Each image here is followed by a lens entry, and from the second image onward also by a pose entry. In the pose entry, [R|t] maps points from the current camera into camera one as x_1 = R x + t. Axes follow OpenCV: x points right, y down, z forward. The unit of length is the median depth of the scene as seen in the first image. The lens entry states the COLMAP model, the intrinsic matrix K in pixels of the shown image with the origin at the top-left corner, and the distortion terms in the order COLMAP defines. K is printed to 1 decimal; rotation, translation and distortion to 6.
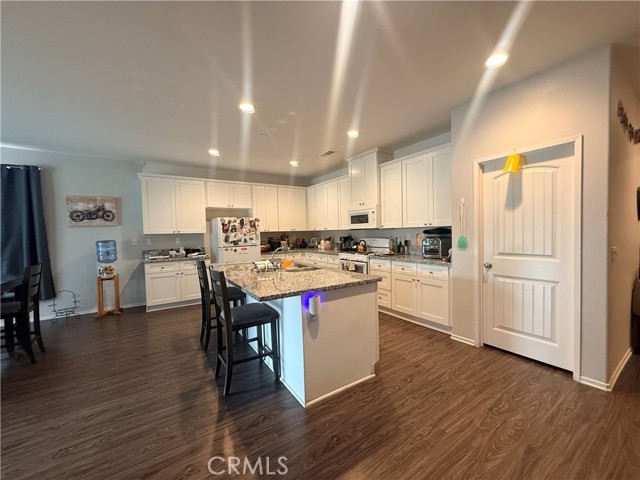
lens RADIAL K [[254.2, 0, 321.0], [0, 254.2, 239.4], [0, 0, 1]] dist [-0.003771, 0.001452]
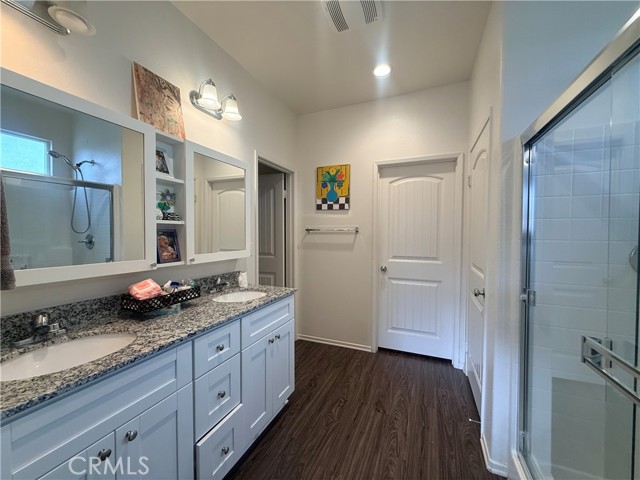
lens RADIAL K [[254.2, 0, 317.7], [0, 254.2, 241.2], [0, 0, 1]] dist [-0.003771, 0.001452]
pose [[0.834867, 0.013960, 0.550274, -0.074223], [-0.006959, 0.999866, -0.014807, 0.006610], [-0.550407, 0.008533, 0.834853, 0.198949]]
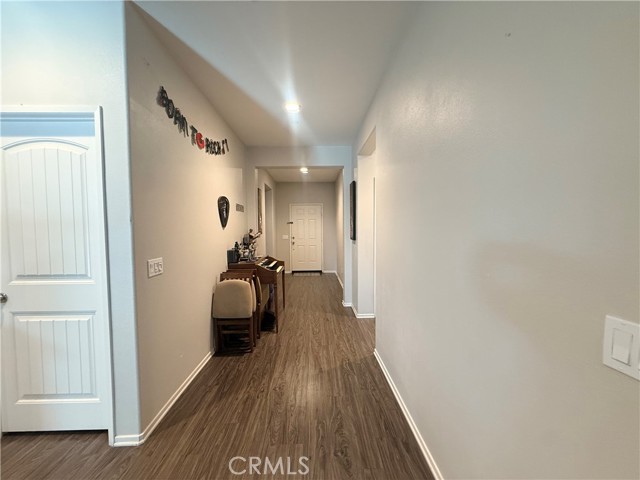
lens RADIAL K [[254.2, 0, 321.5], [0, 254.2, 239.9], [0, 0, 1]] dist [-0.003771, 0.001452]
pose [[0.529707, -0.019738, 0.847951, 0.367228], [0.020915, 0.999729, 0.010205, -0.013926], [-0.847923, 0.012329, 0.529976, 0.047384]]
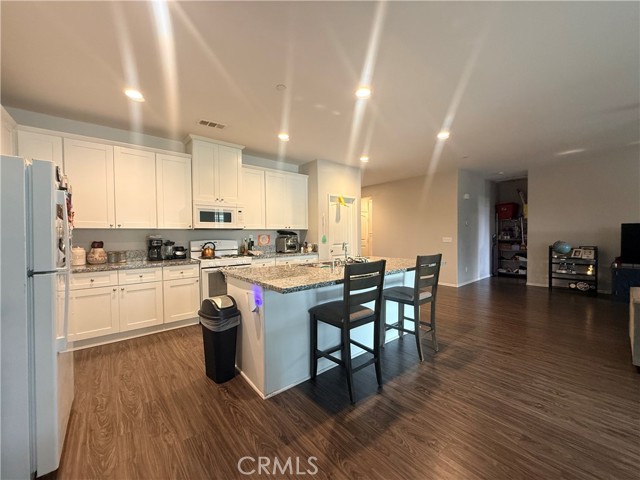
lens RADIAL K [[254.2, 0, 318.5], [0, 254.2, 239.3], [0, 0, 1]] dist [-0.003771, 0.001452]
pose [[-0.108785, 0.007620, 0.994036, -0.790887], [0.043568, 0.999046, -0.002890, 0.012005], [-0.993110, 0.042994, -0.109013, 0.846841]]
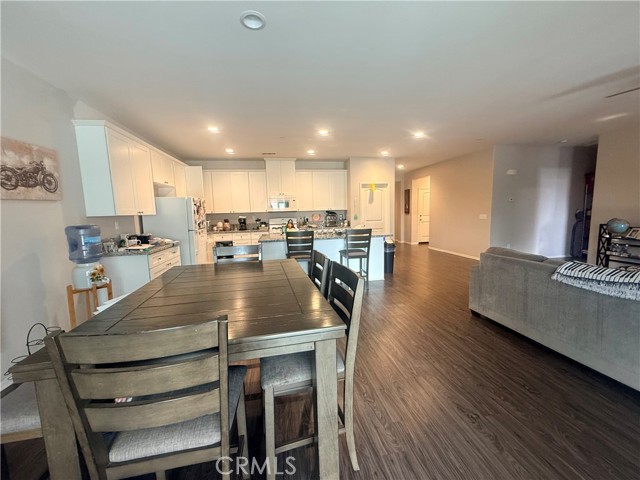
lens RADIAL K [[254.2, 0, 321.5], [0, 254.2, 241.1], [0, 0, 1]] dist [-0.003771, 0.001452]
pose [[0.397000, -0.095507, 0.912836, -1.188577], [0.044827, 0.995402, 0.084650, 0.015461], [-0.916723, 0.007314, 0.399456, 0.247290]]
